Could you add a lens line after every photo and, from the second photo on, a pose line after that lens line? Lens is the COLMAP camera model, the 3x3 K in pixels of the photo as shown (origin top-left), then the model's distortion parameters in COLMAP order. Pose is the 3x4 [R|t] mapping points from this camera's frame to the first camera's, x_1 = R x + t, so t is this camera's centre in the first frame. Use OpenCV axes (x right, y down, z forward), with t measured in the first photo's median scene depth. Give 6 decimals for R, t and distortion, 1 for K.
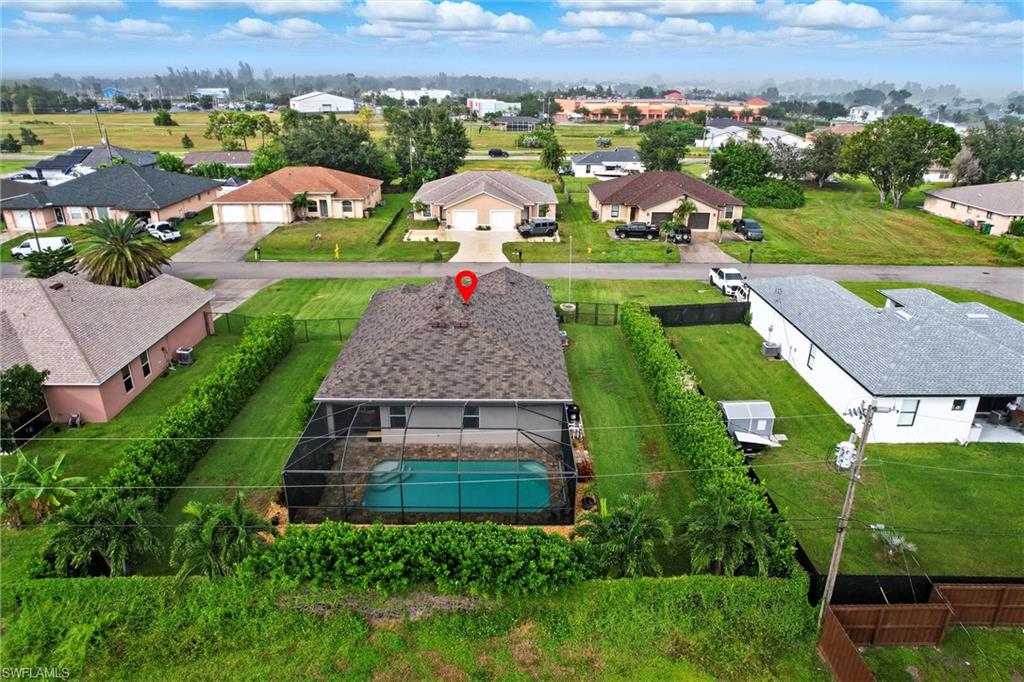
lens RADIAL K [[653.6, 0, 512.7], [0, 653.6, 346.5], [0, 0, 1]] dist [-0.058812, 0.043875]
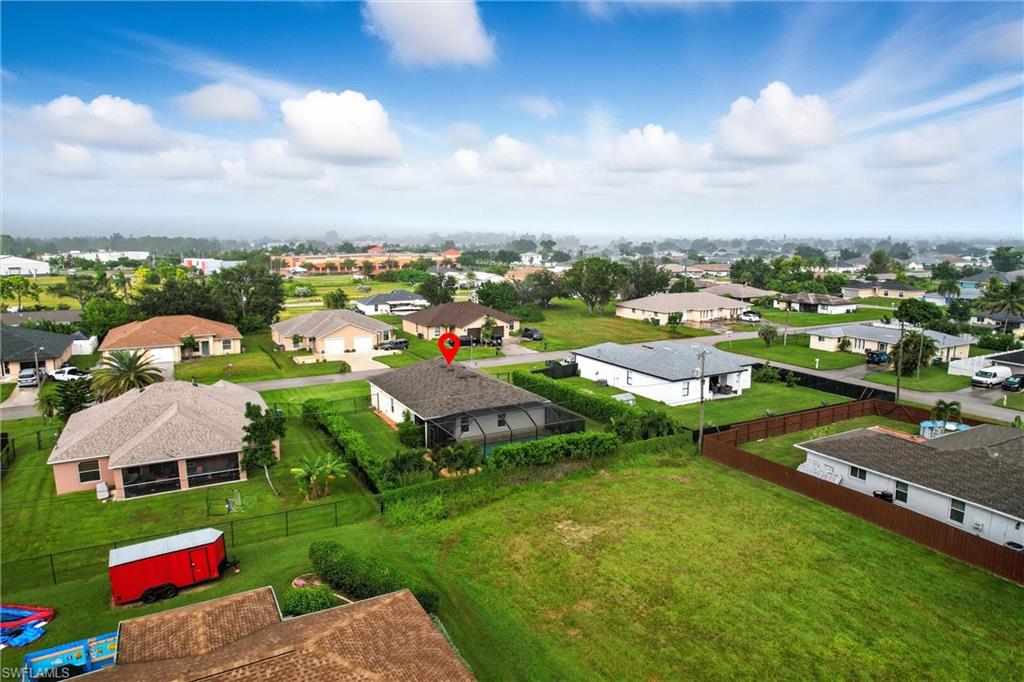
lens RADIAL K [[653.6, 0, 514.4], [0, 653.6, 338.3], [0, 0, 1]] dist [-0.058812, 0.043875]
pose [[0.883173, -0.083427, 0.461569, -0.356027], [0.188456, 0.964247, -0.186311, 0.098755], [-0.429523, 0.251530, 0.867319, -0.272562]]
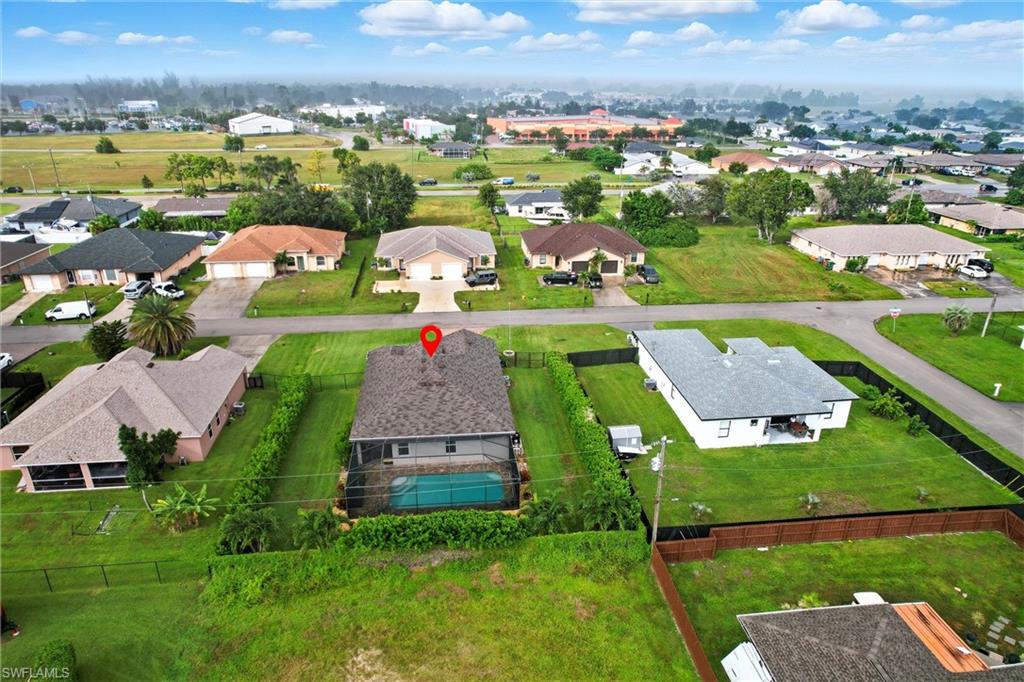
lens RADIAL K [[653.6, 0, 513.5], [0, 653.6, 342.6], [0, 0, 1]] dist [-0.058812, 0.043875]
pose [[0.994782, -0.036995, 0.095080, -0.022776], [0.037215, 0.999307, -0.000536, -0.054693], [-0.094994, 0.004072, 0.995470, -0.236202]]
